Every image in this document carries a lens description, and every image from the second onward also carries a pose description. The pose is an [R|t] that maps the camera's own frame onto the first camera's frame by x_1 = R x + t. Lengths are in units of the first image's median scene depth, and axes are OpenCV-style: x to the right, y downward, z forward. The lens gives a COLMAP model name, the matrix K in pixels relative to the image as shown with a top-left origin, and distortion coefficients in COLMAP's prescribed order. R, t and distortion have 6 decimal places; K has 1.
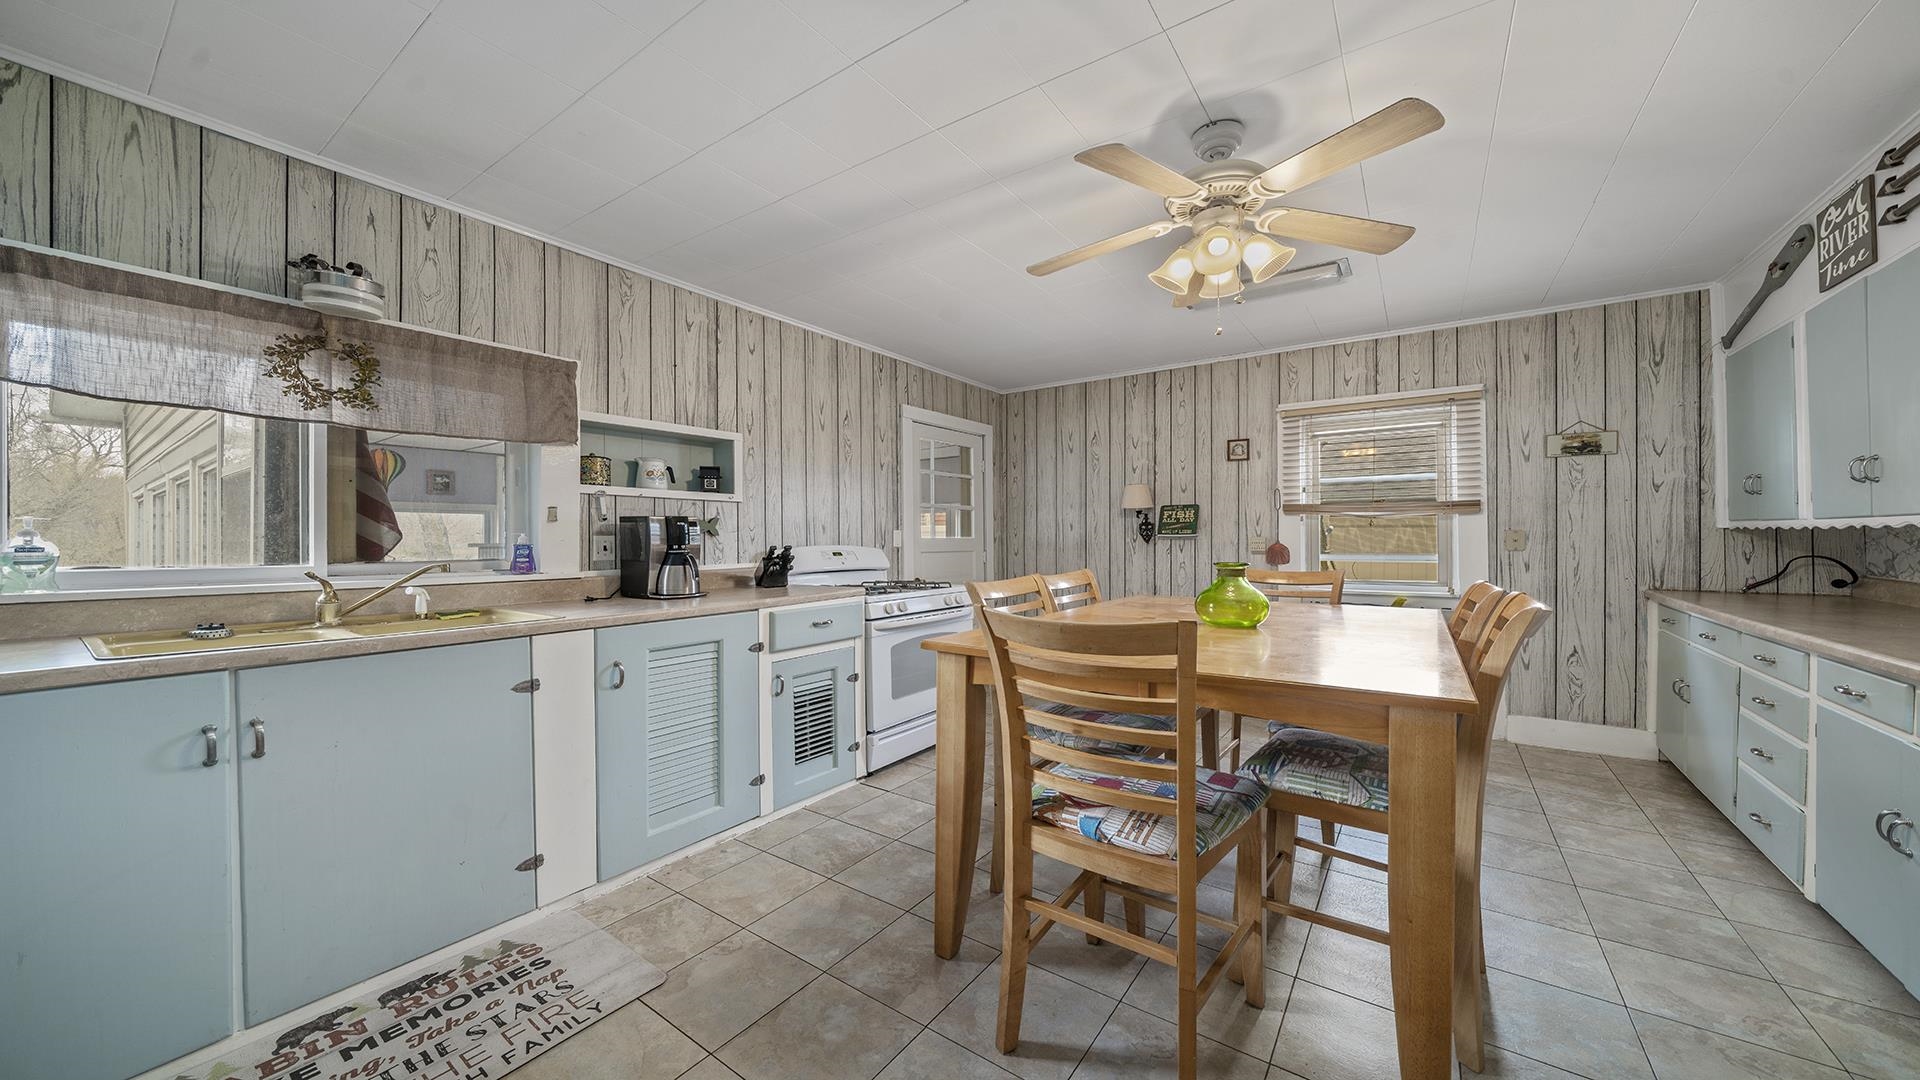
lens RADIAL K [[654.5, 0, 960.9], [0, 654.5, 535.3], [0, 0, 1]] dist [-0.001970, -0.000031]
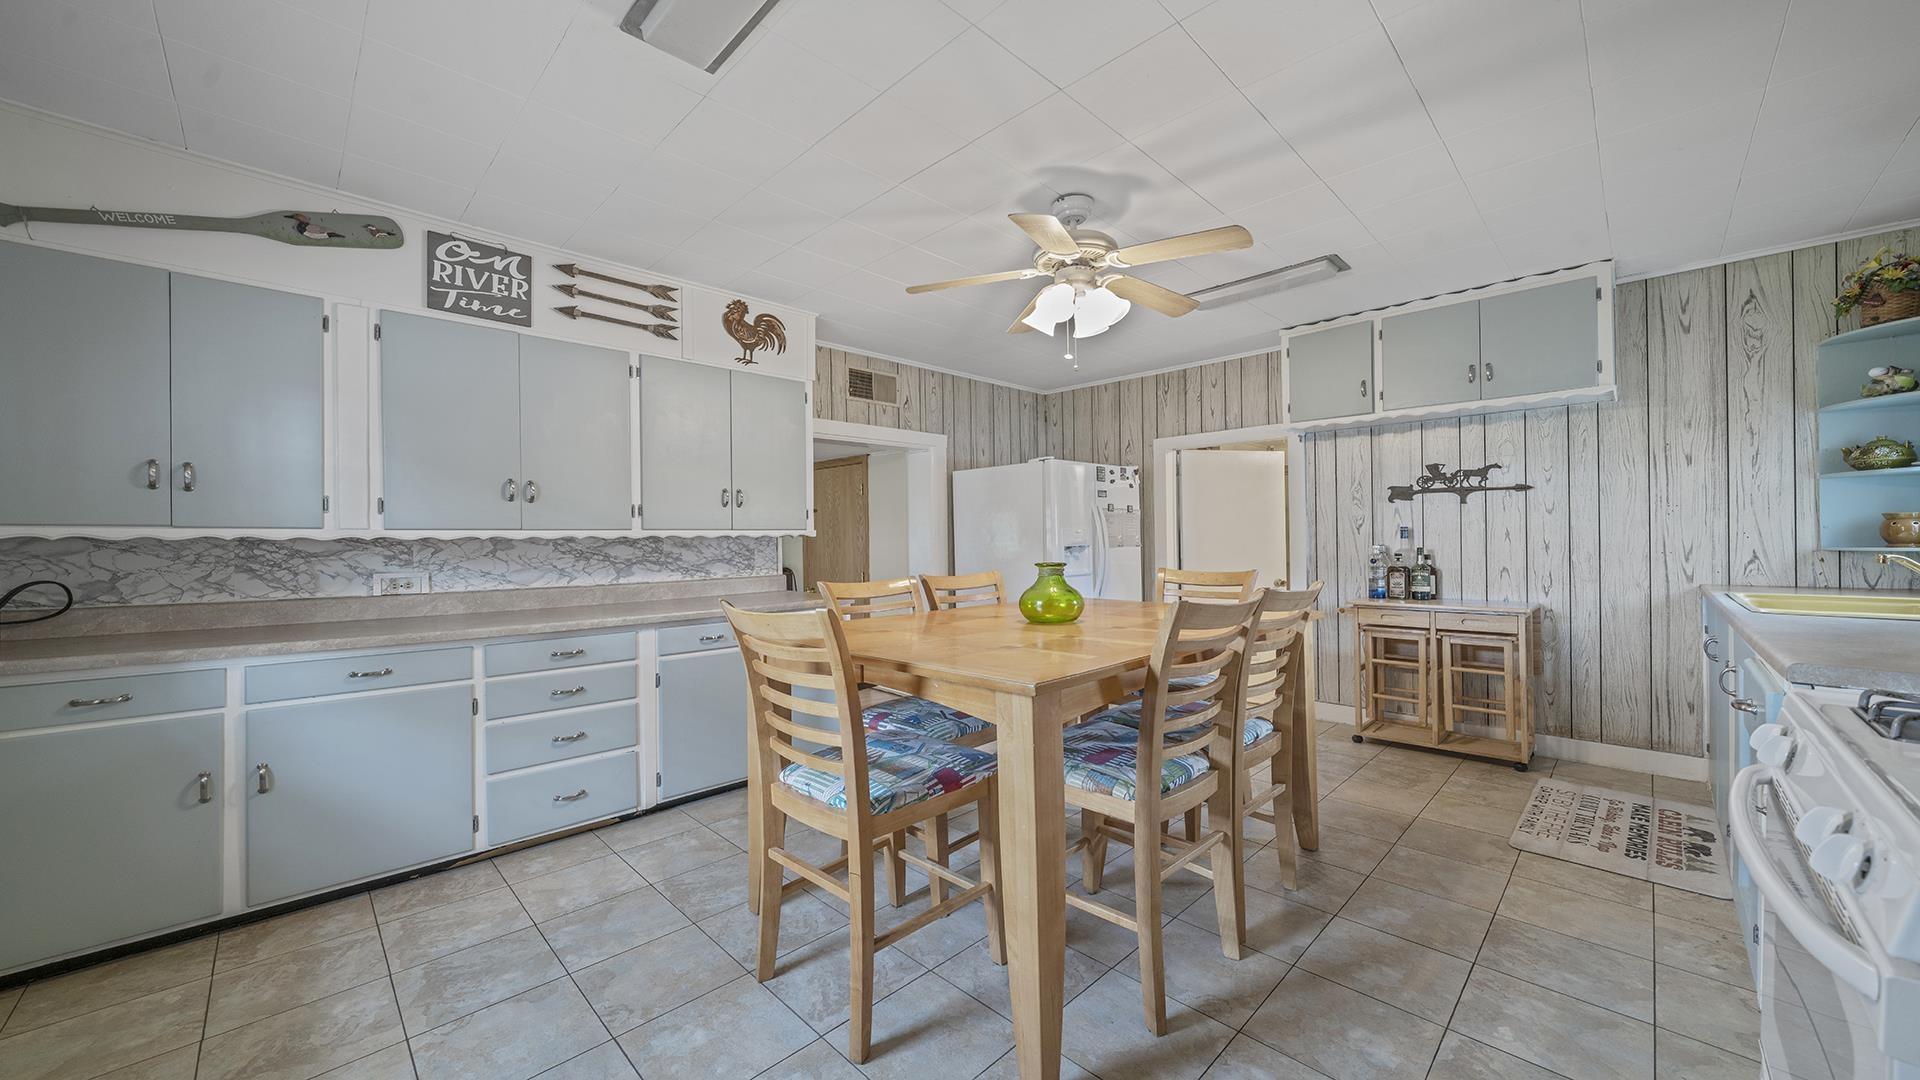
lens RADIAL K [[687.1, 0, 953.6], [0, 687.1, 541.2], [0, 0, 1]] dist [0.000339, 0.000023]
pose [[-0.984106, 0.011082, 0.177233, 0.318227], [0.011109, 0.999938, -0.000835, 0.003331], [-0.177232, 0.001147, -0.984169, 1.822530]]
